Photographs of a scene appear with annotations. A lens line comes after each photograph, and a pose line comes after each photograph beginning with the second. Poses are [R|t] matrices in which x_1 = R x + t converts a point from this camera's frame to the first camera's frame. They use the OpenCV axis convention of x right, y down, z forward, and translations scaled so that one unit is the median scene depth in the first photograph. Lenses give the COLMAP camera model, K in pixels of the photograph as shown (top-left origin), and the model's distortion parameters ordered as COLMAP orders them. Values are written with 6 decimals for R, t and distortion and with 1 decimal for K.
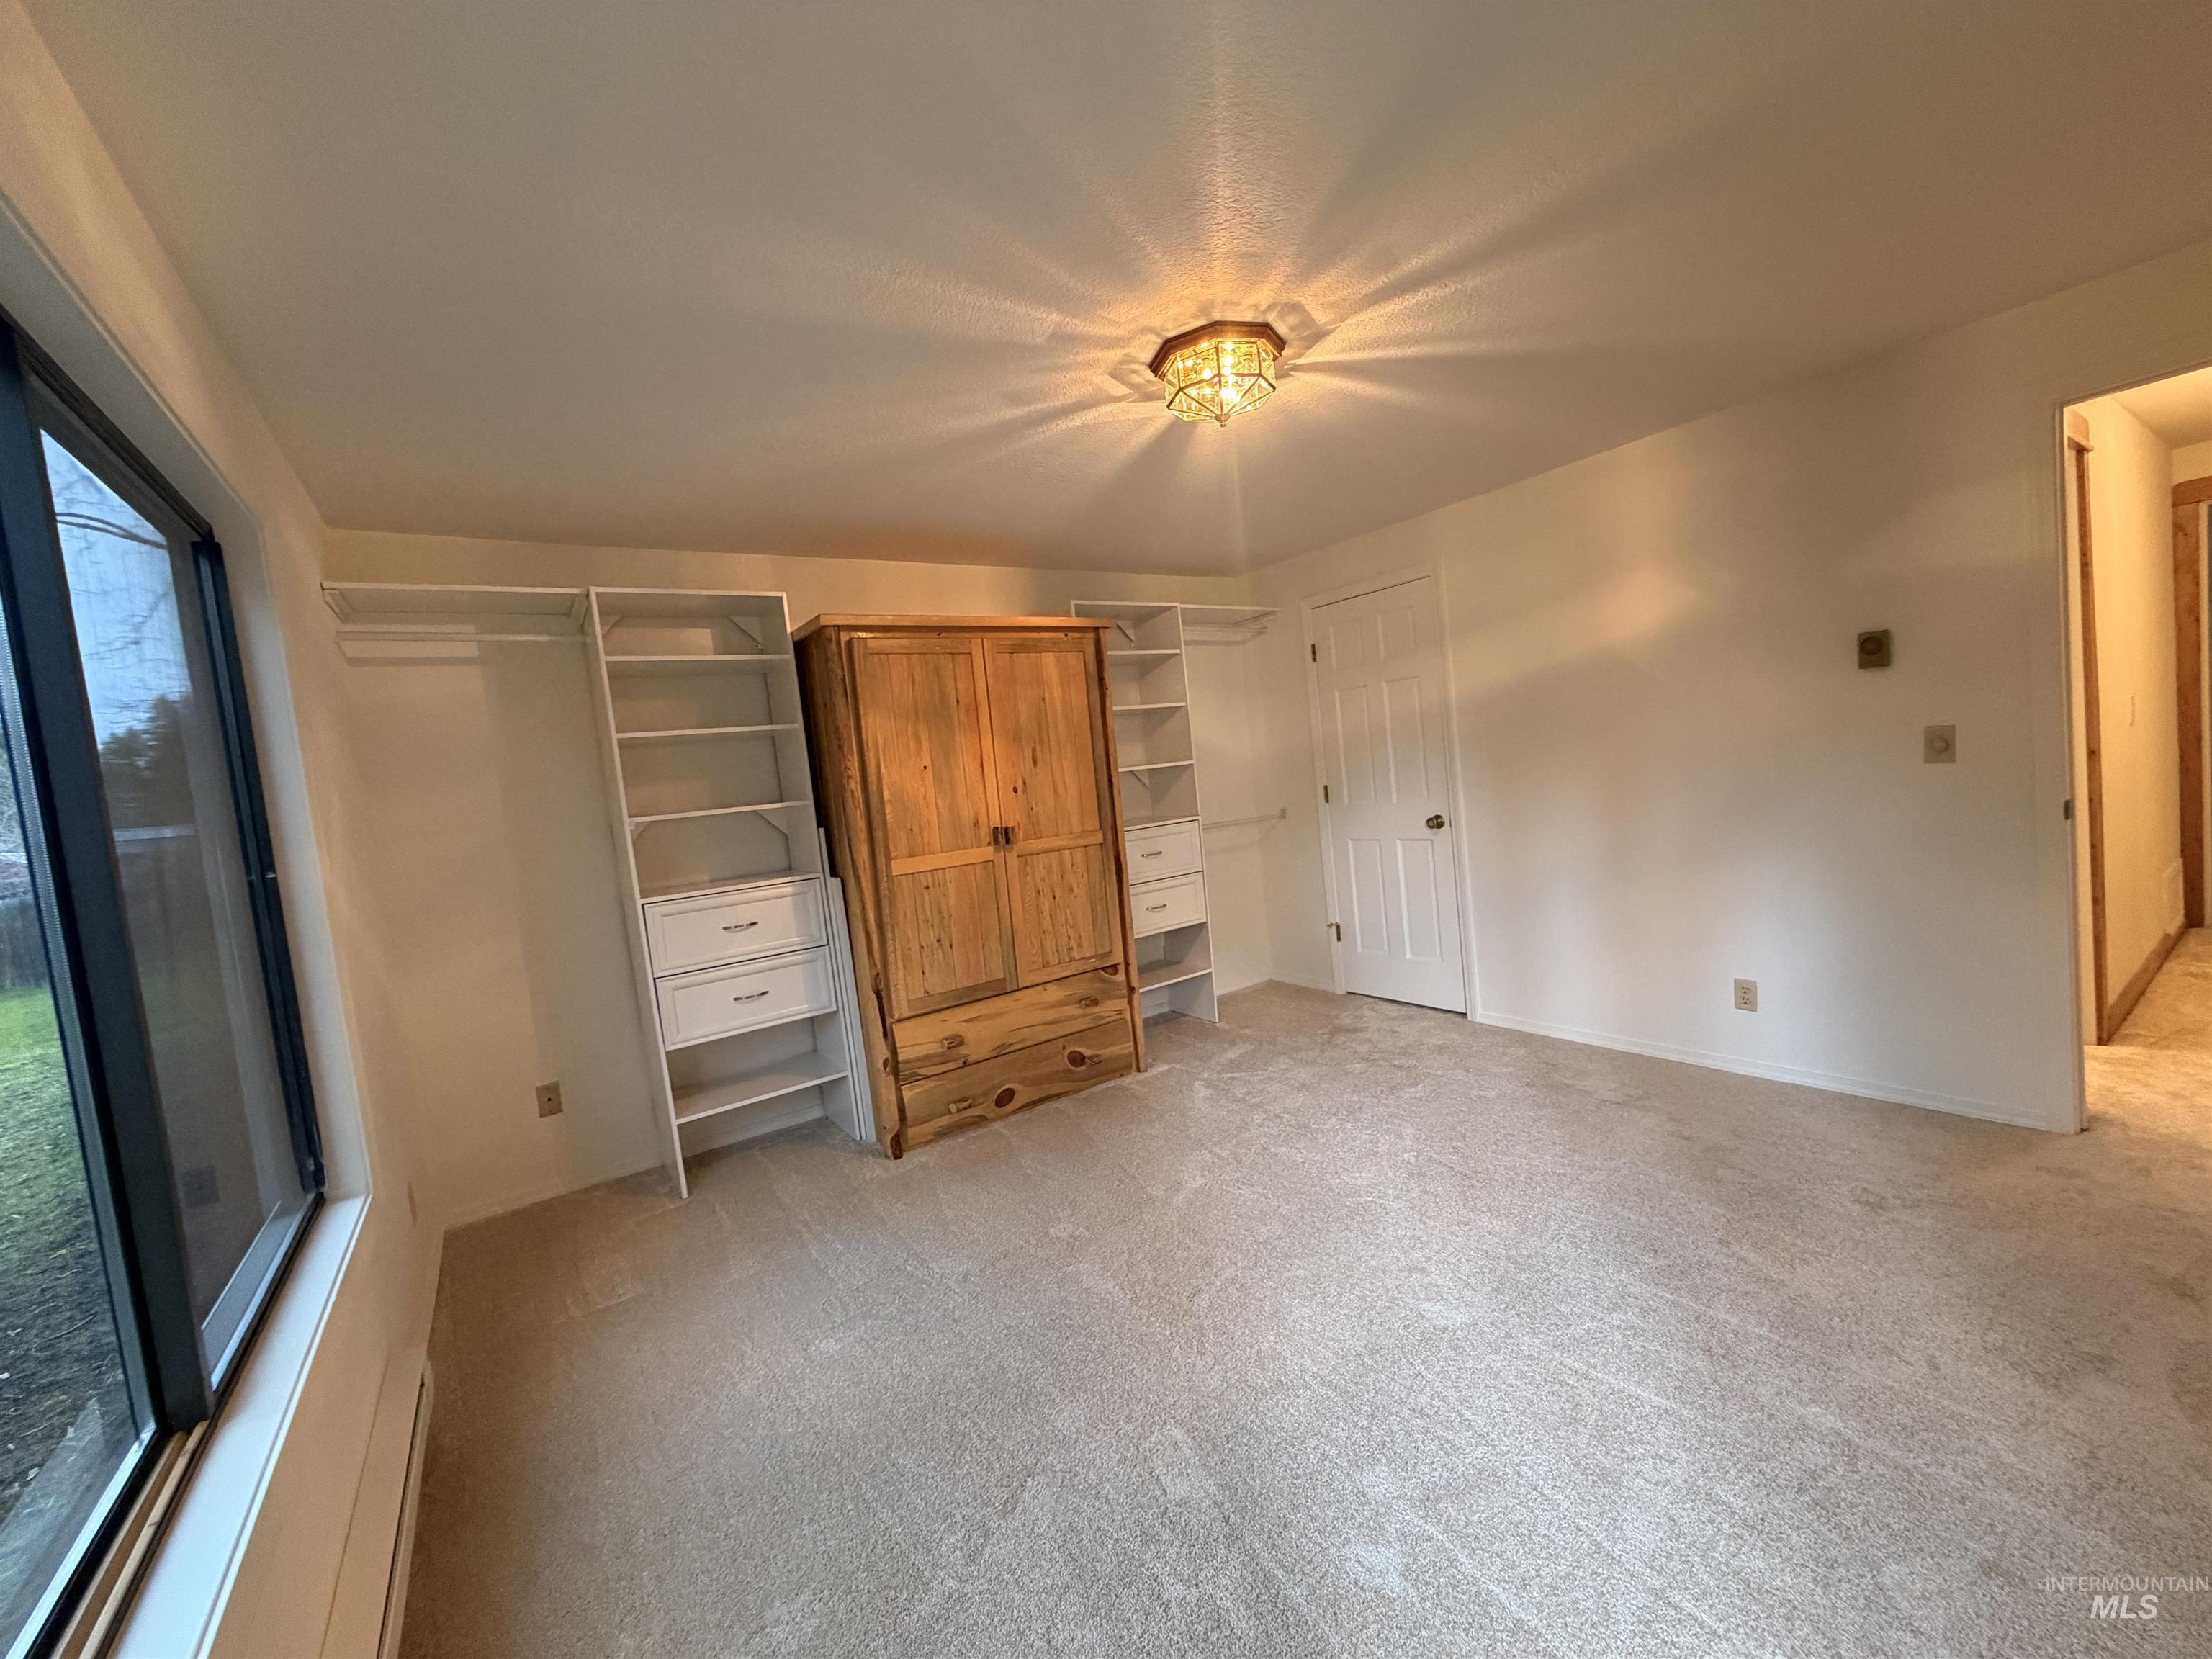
lens RADIAL K [[883.4, 0, 1100.9], [0, 883.4, 831.1], [0, 0, 1]] dist [-0.002183, -0.000219]
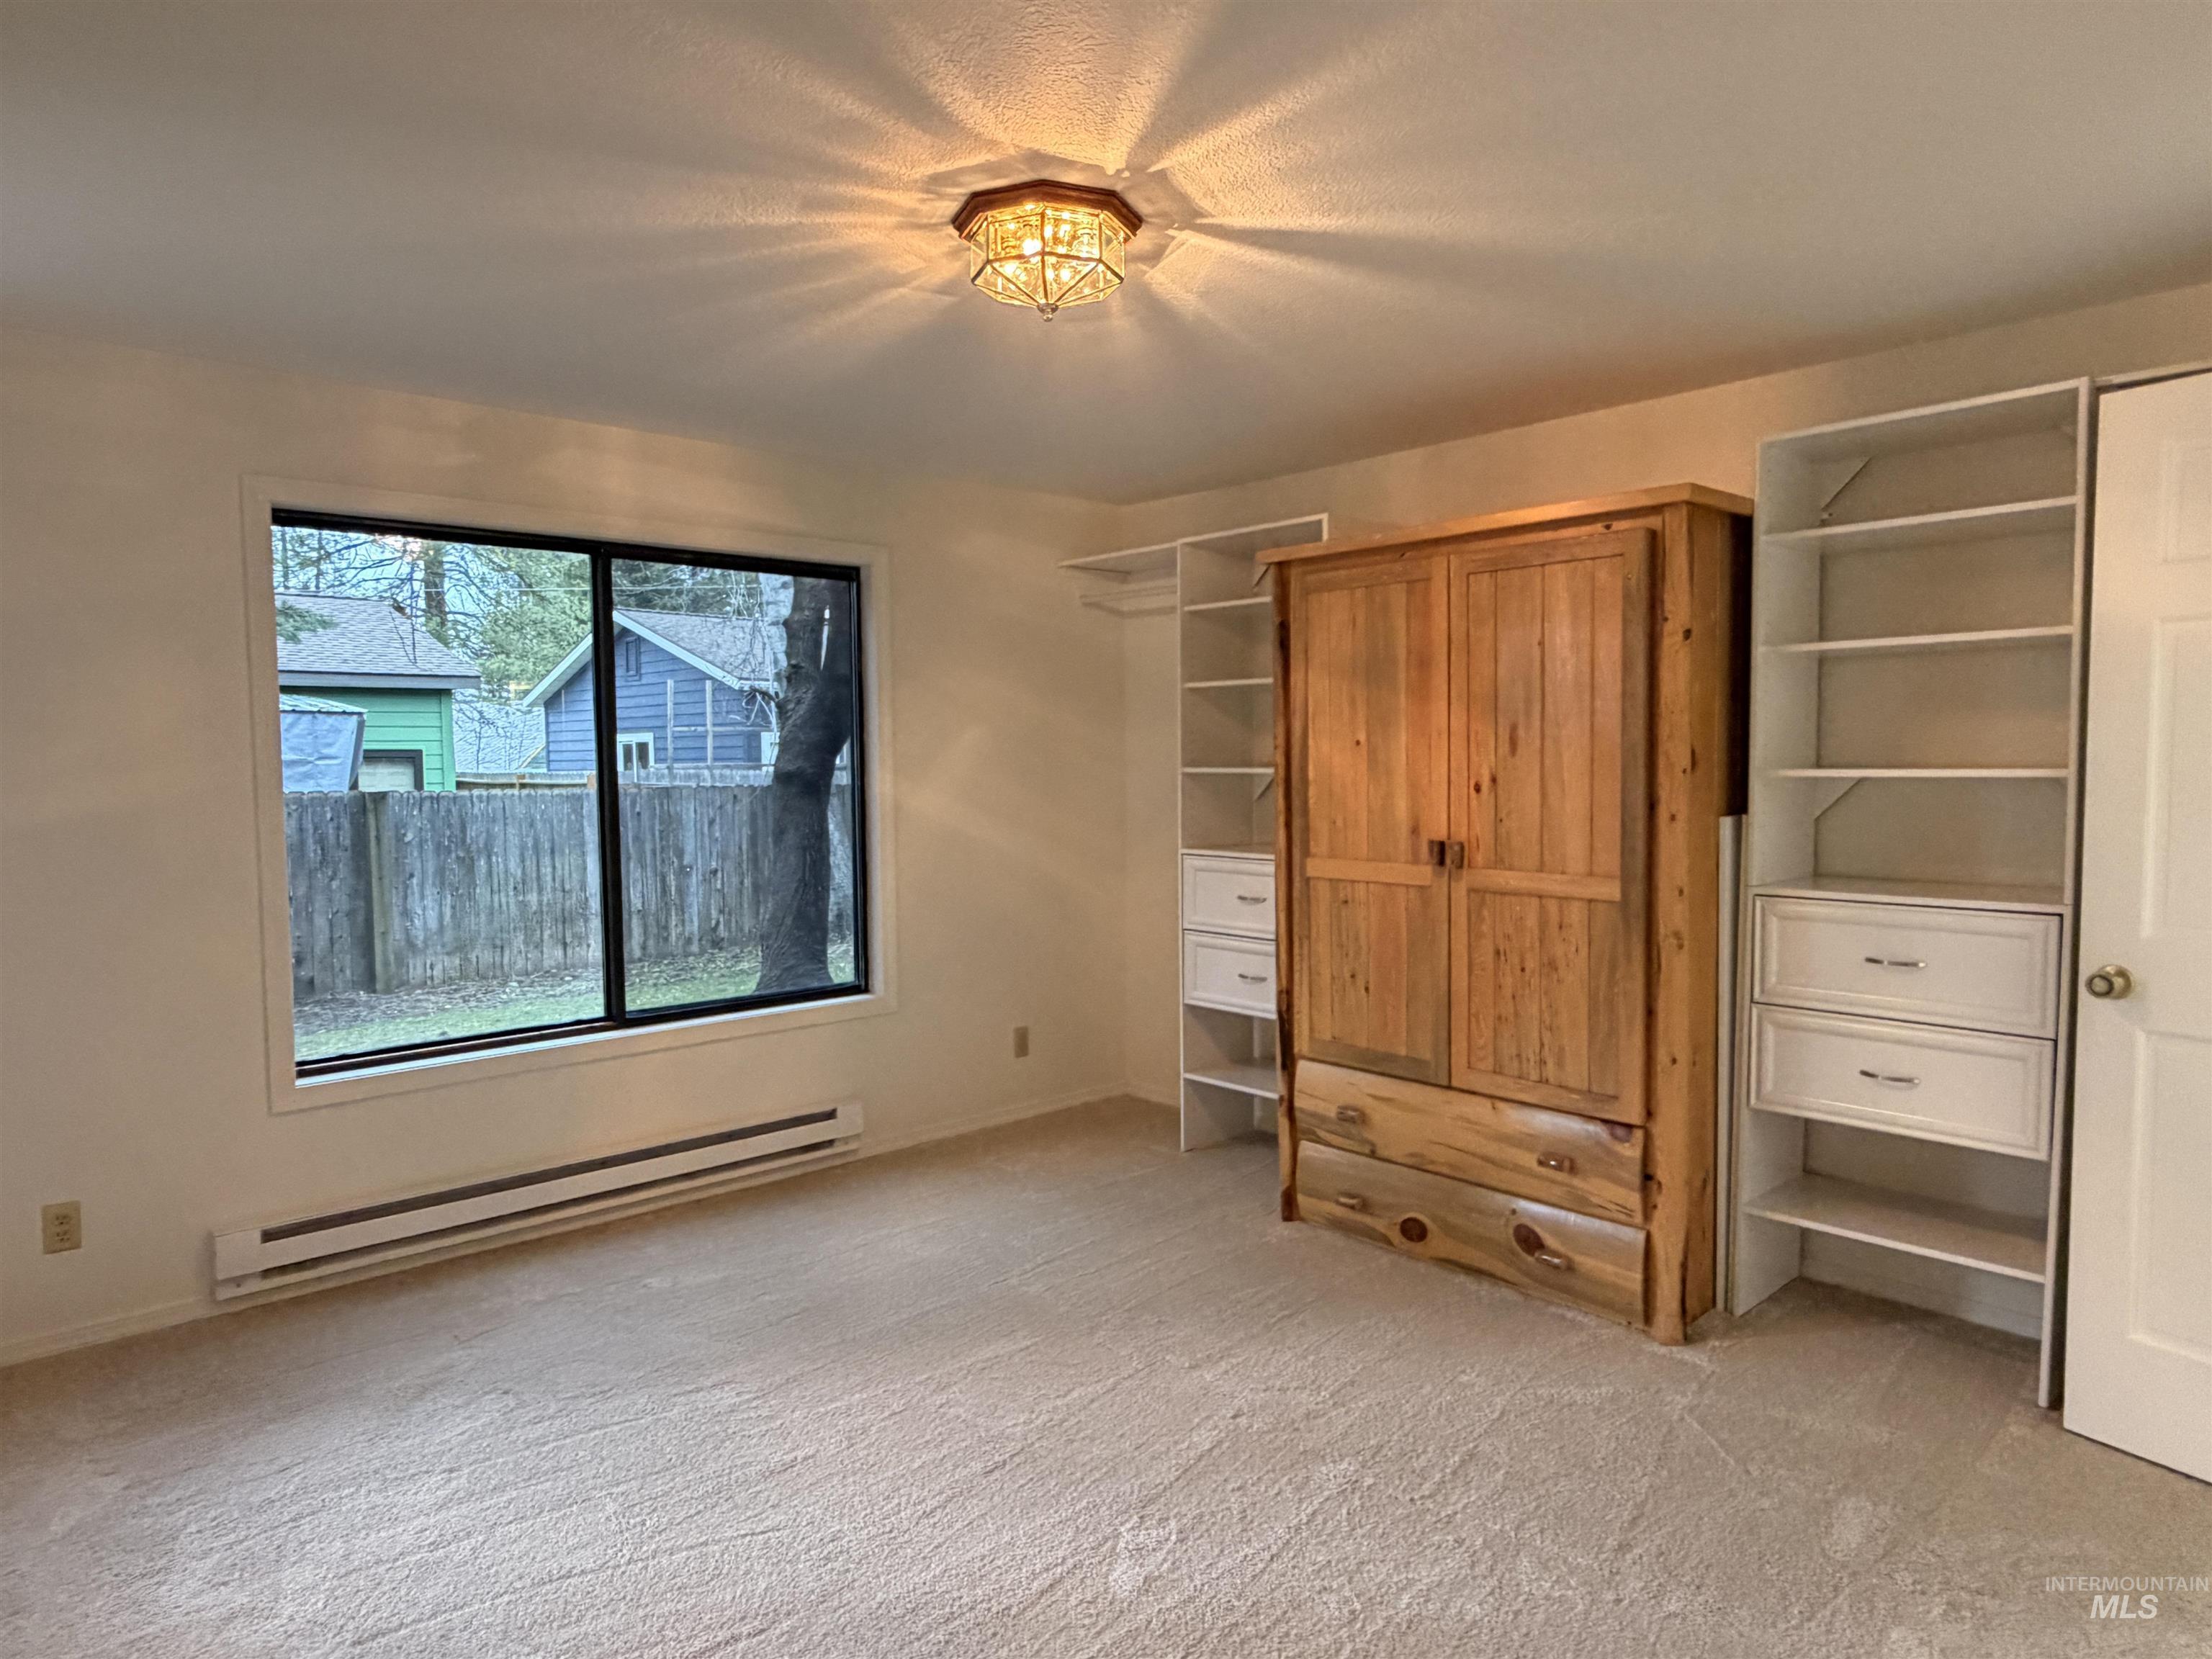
lens RADIAL K [[1327.8, 0, 1092.3], [0, 1327.8, 839.6], [0, 0, 1]] dist [-0.000951, -0.000972]
pose [[0.122899, 0.165444, -0.978532, 0.873918], [-0.067662, 0.985109, 0.158058, -0.152829], [0.990110, 0.046784, 0.132263, 0.636730]]
